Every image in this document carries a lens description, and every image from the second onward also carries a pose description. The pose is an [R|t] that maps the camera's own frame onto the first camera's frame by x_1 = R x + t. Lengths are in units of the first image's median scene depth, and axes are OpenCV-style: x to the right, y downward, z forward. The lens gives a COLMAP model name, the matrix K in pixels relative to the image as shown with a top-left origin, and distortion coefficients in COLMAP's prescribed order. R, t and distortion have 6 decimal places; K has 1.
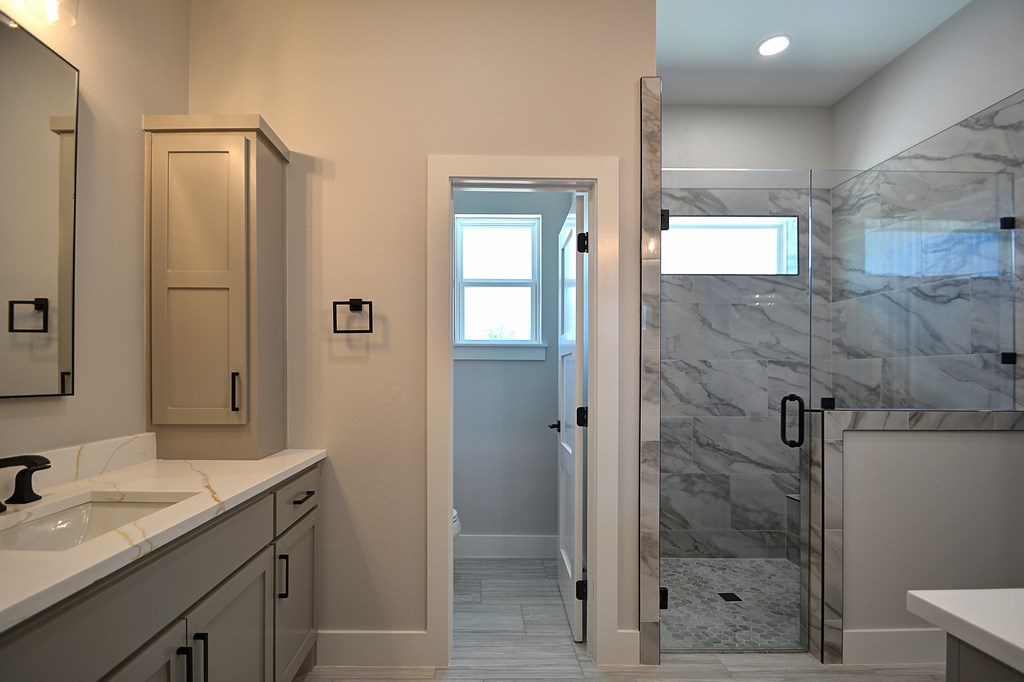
lens RADIAL K [[463.5, 0, 479.9], [0, 463.5, 378.3], [0, 0, 1]] dist [0.018315, -0.024242]
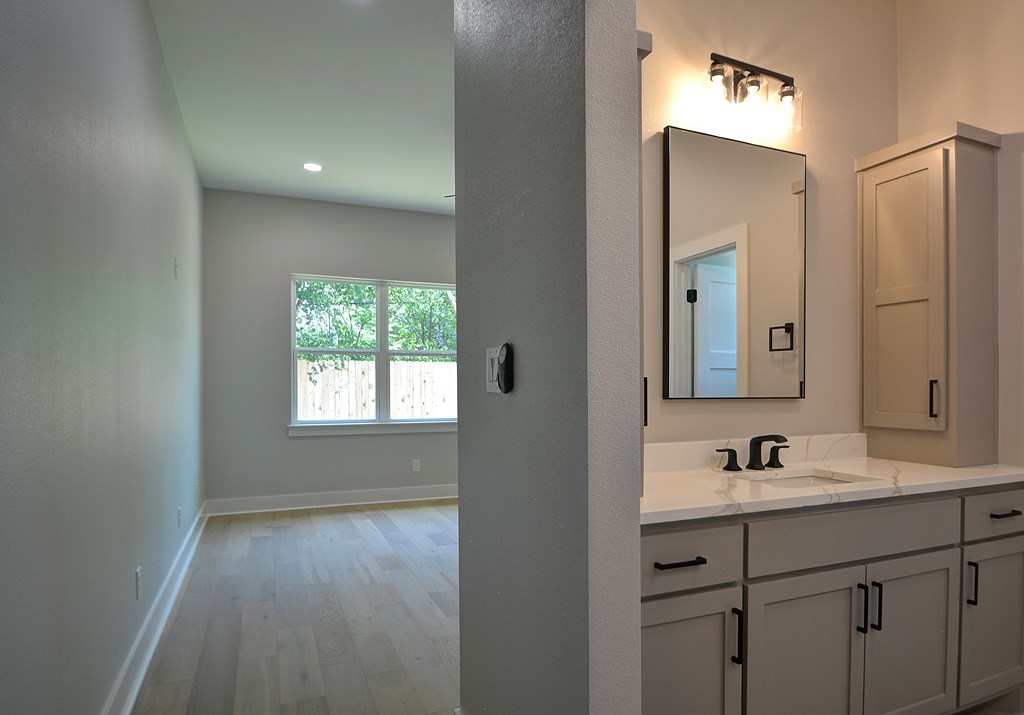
lens RADIAL K [[625.1, 0, 536.8], [0, 625.1, 389.8], [0, 0, 1]] dist [-0.019312, -0.001295]
pose [[0.398733, 0.003005, -0.917062, 0.381311], [-0.003223, 0.999993, 0.001876, 0.009300], [0.917061, 0.002207, 0.398740, -0.352846]]
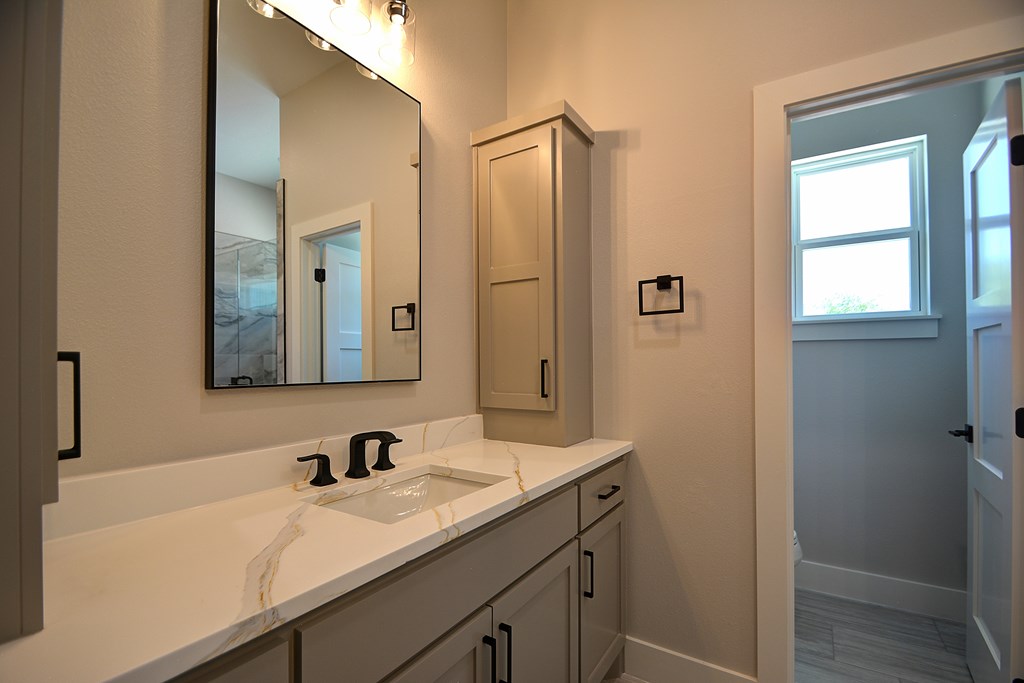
lens RADIAL K [[454.2, 0, 516.0], [0, 454.2, 364.8], [0, 0, 1]] dist [0.002696, -0.000615]
pose [[0.836802, -0.006888, -0.547462, -0.032570], [0.005681, 0.999976, -0.003898, 0.002130], [0.547476, 0.000152, 0.836821, 0.131274]]
